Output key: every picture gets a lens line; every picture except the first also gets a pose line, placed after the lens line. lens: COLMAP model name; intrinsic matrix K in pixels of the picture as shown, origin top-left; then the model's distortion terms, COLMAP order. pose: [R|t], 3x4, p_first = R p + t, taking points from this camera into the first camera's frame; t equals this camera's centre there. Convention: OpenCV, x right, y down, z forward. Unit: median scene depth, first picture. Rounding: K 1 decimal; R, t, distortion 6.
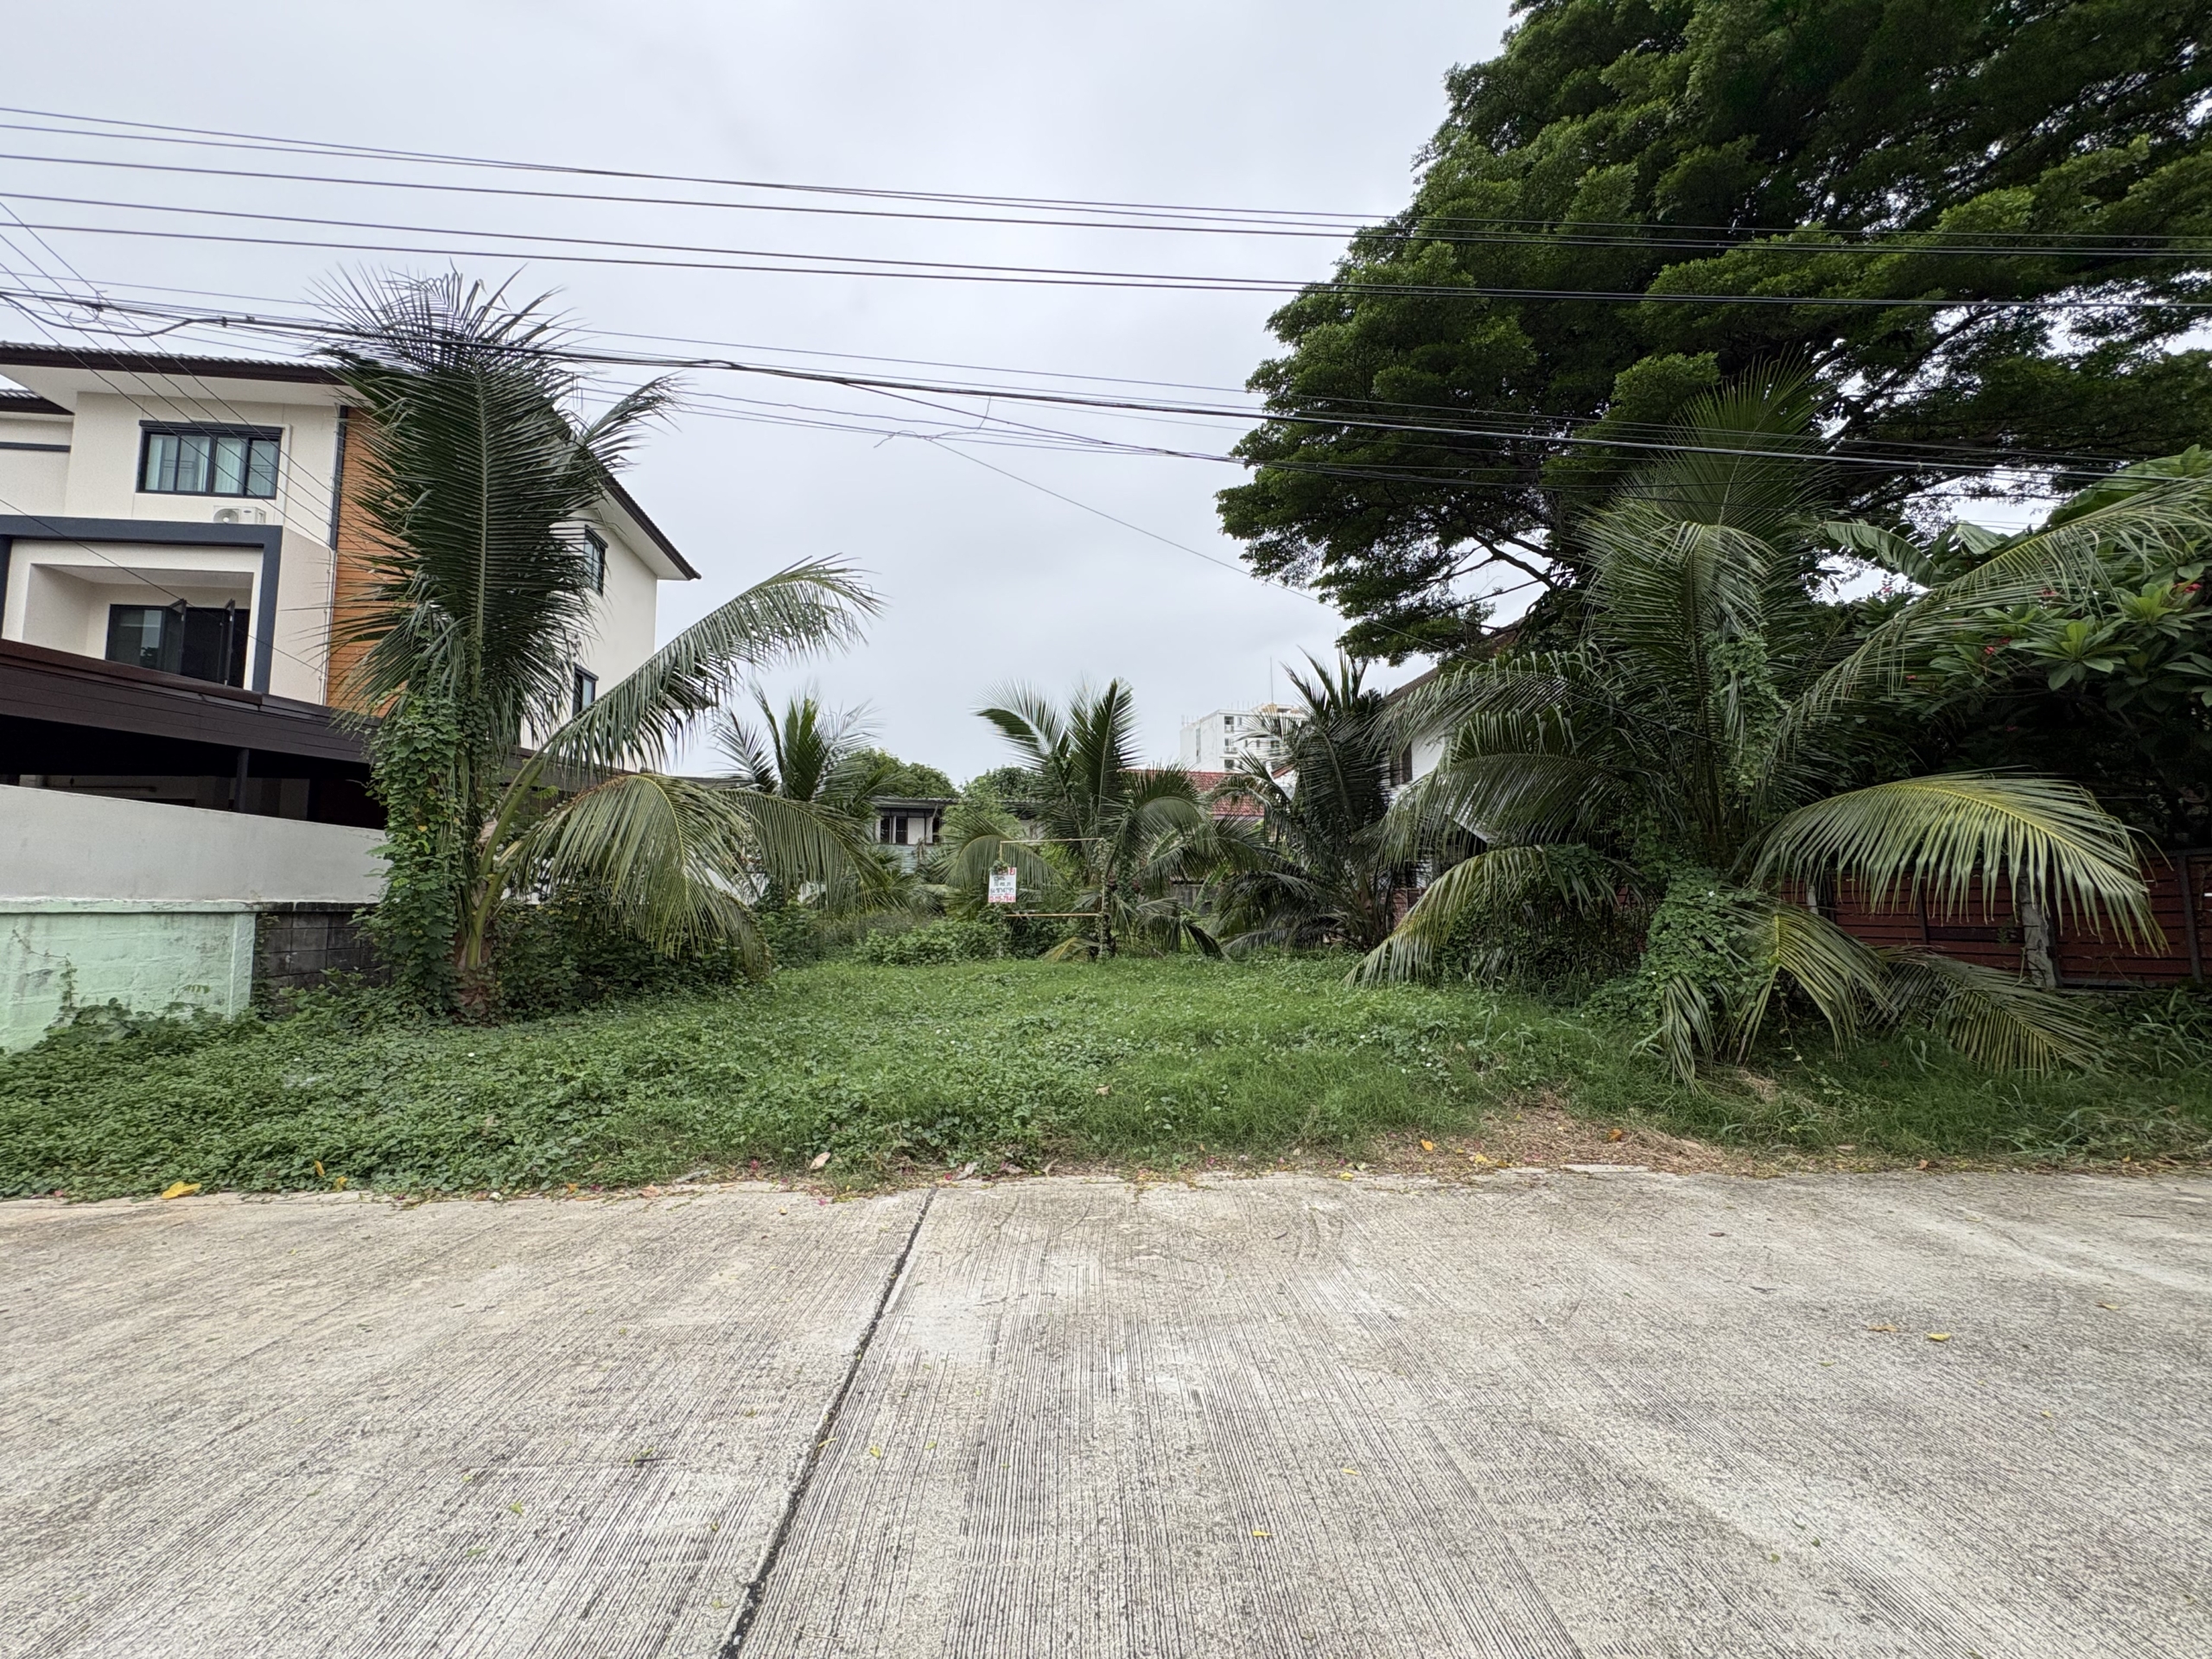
lens RADIAL K [[885.2, 0, 1106.8], [0, 885.2, 826.1], [0, 0, 1]] dist [0.001973, 0.000059]
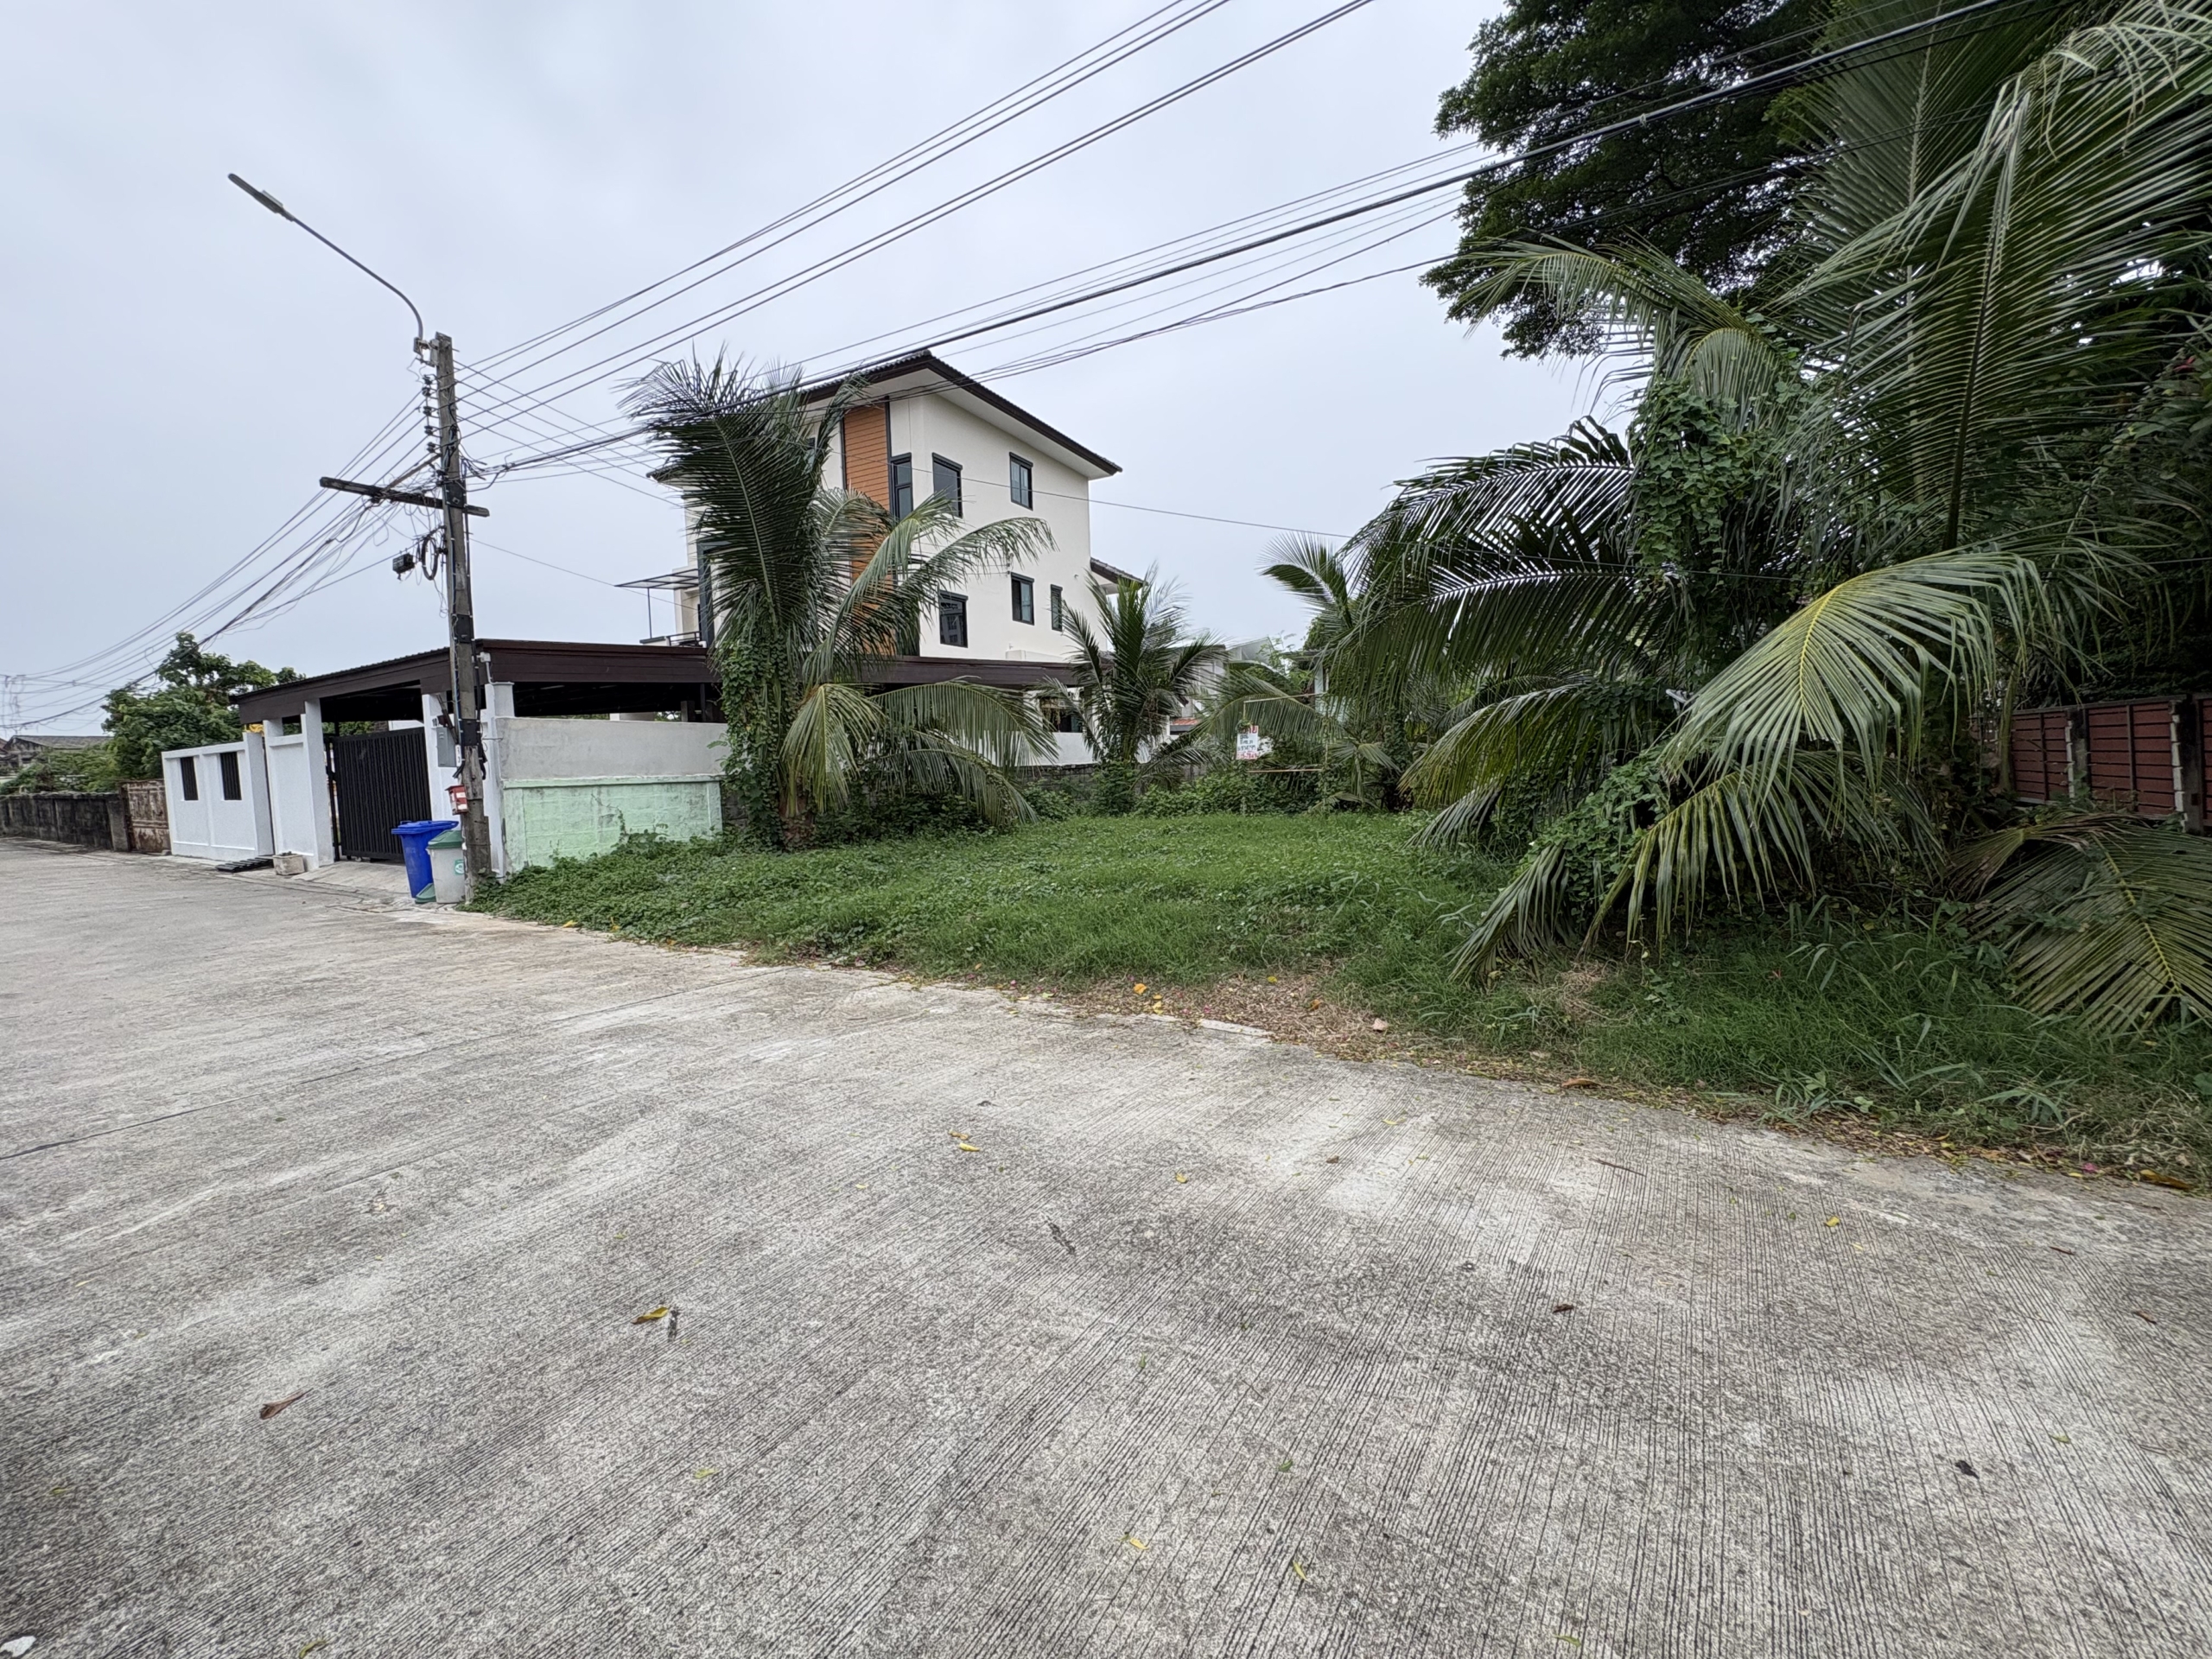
lens RADIAL K [[885.2, 0, 1104.1], [0, 885.2, 827.5], [0, 0, 1]] dist [0.001973, 0.000059]
pose [[0.806173, 0.022185, -0.591264, 0.773216], [0.080101, 0.986005, 0.146212, -0.003864], [0.586233, -0.165233, 0.793113, 0.100855]]
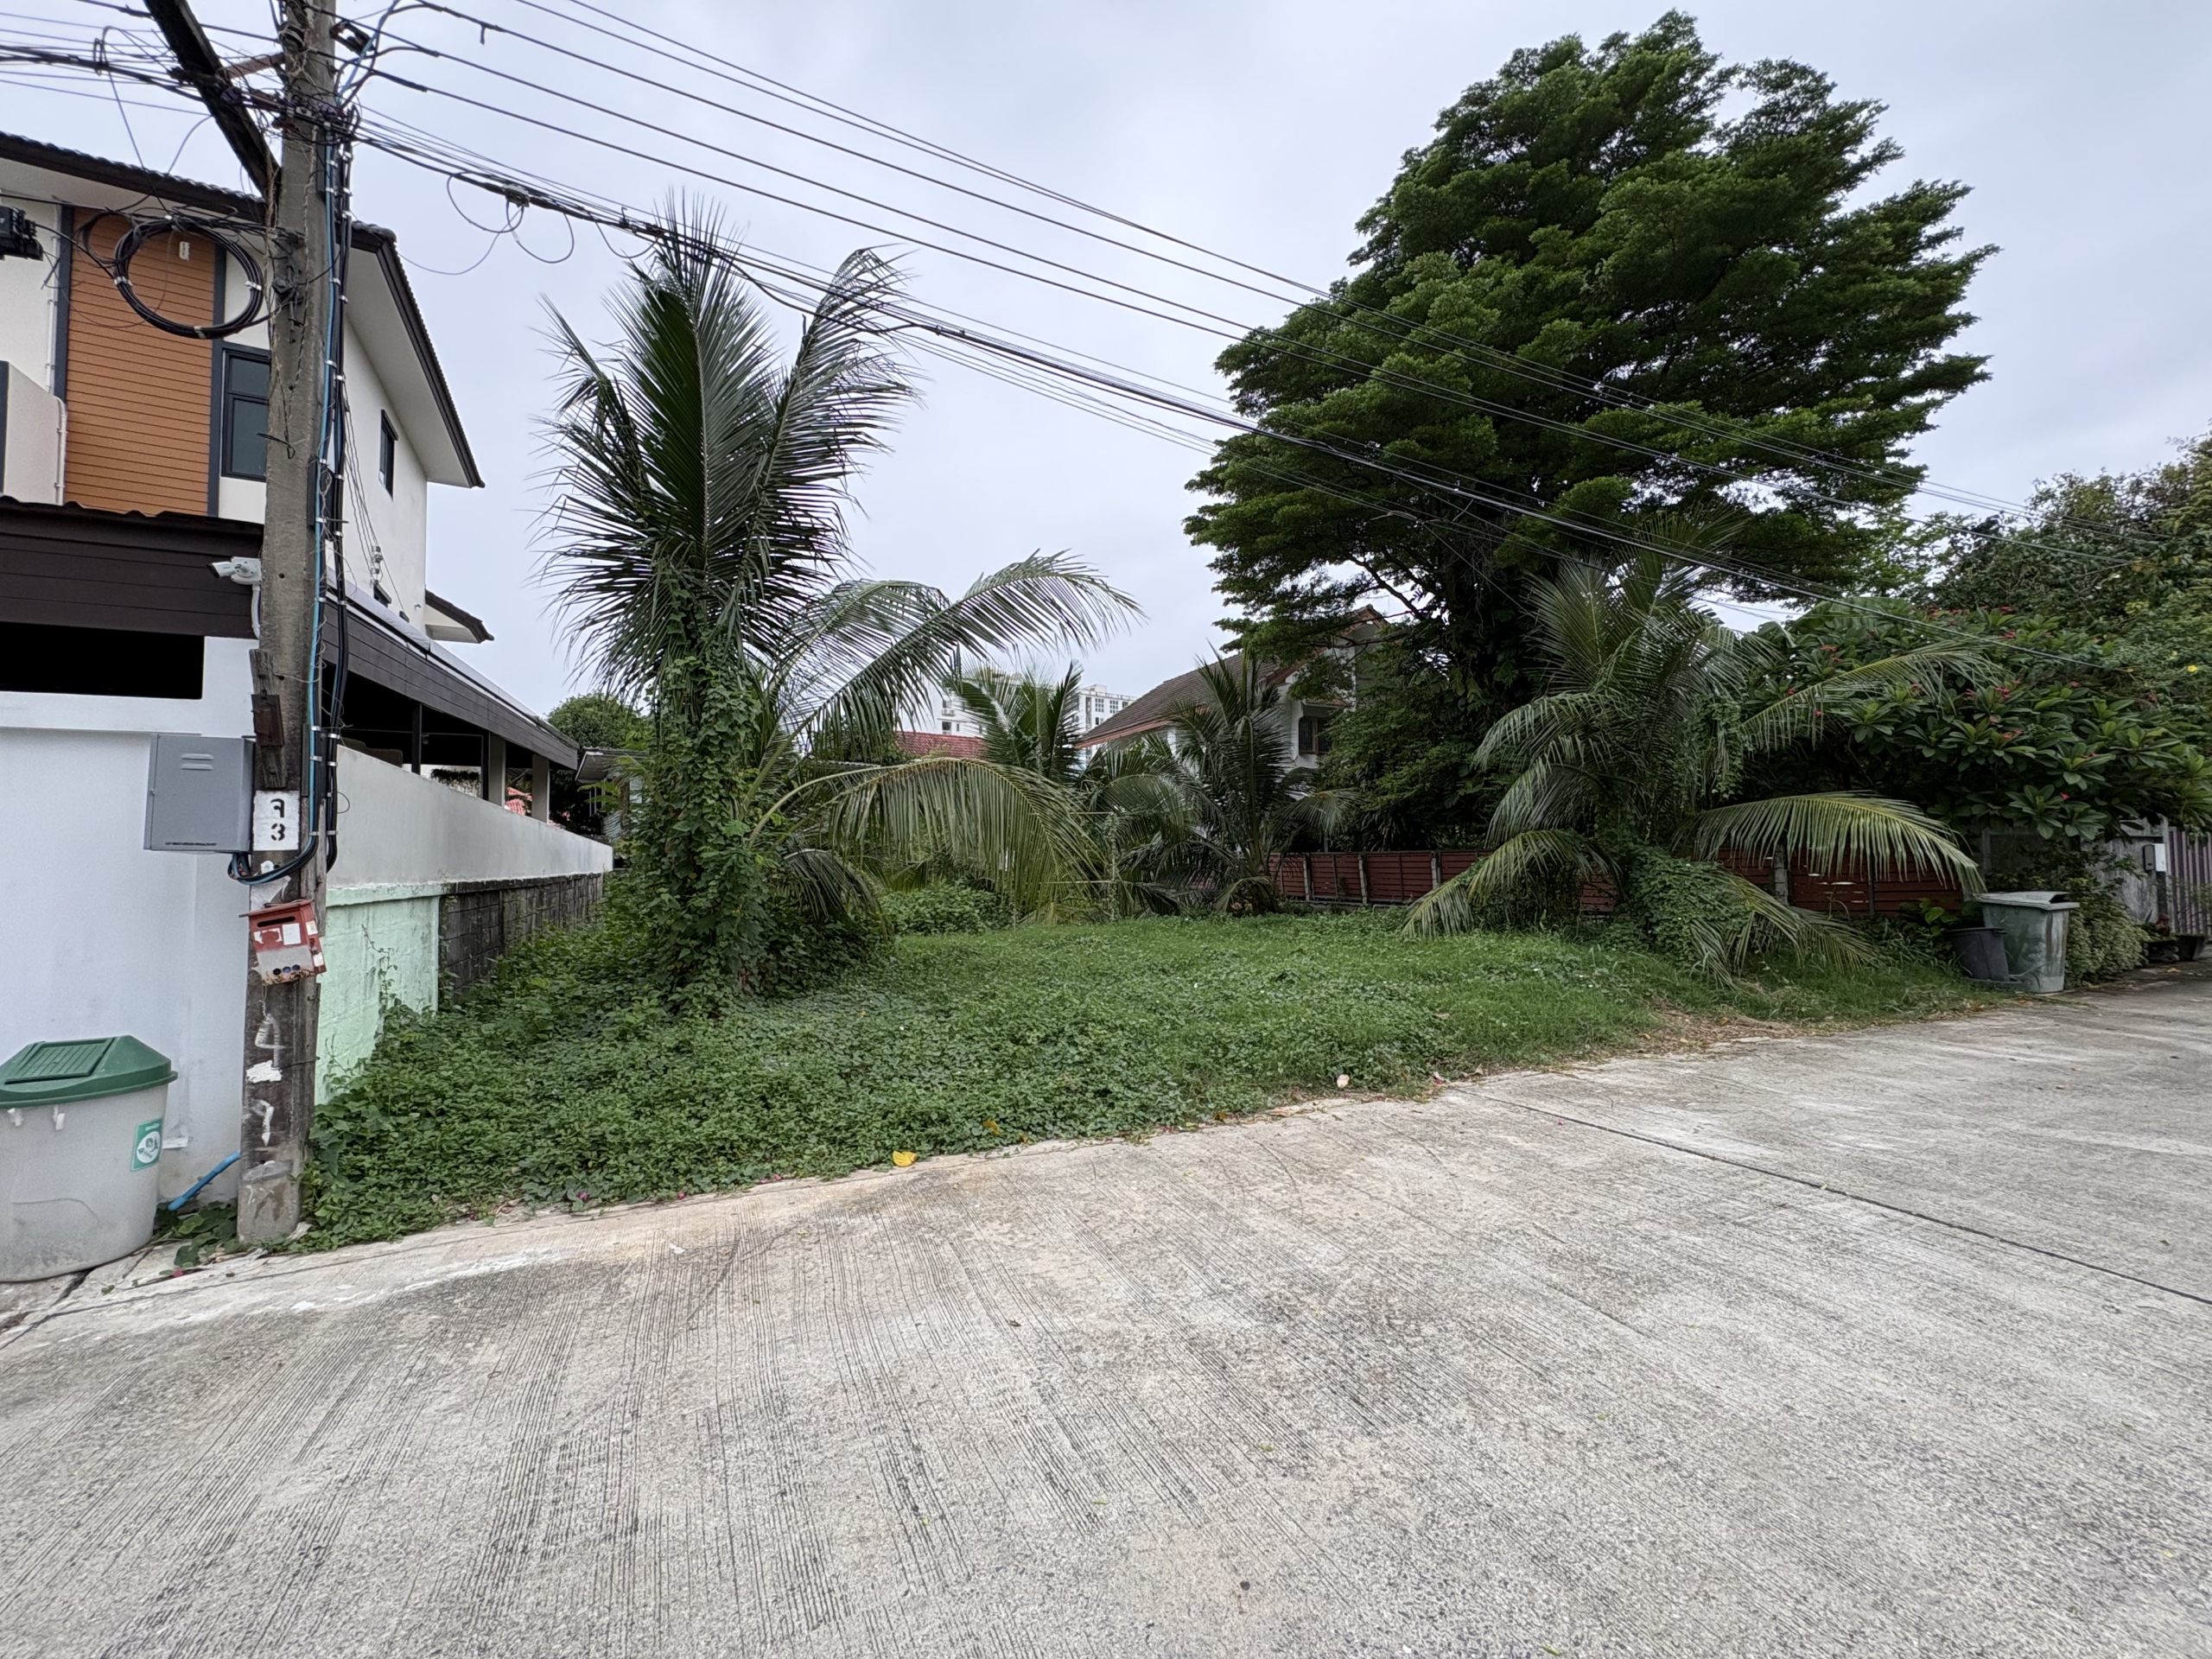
lens RADIAL K [[885.2, 0, 1107.7], [0, 885.2, 824.1], [0, 0, 1]] dist [0.001973, 0.000059]
pose [[0.932111, 0.010193, 0.362028, -0.823984], [-0.025475, 0.998973, 0.037462, -0.026090], [-0.361274, -0.044142, 0.931414, -0.043440]]
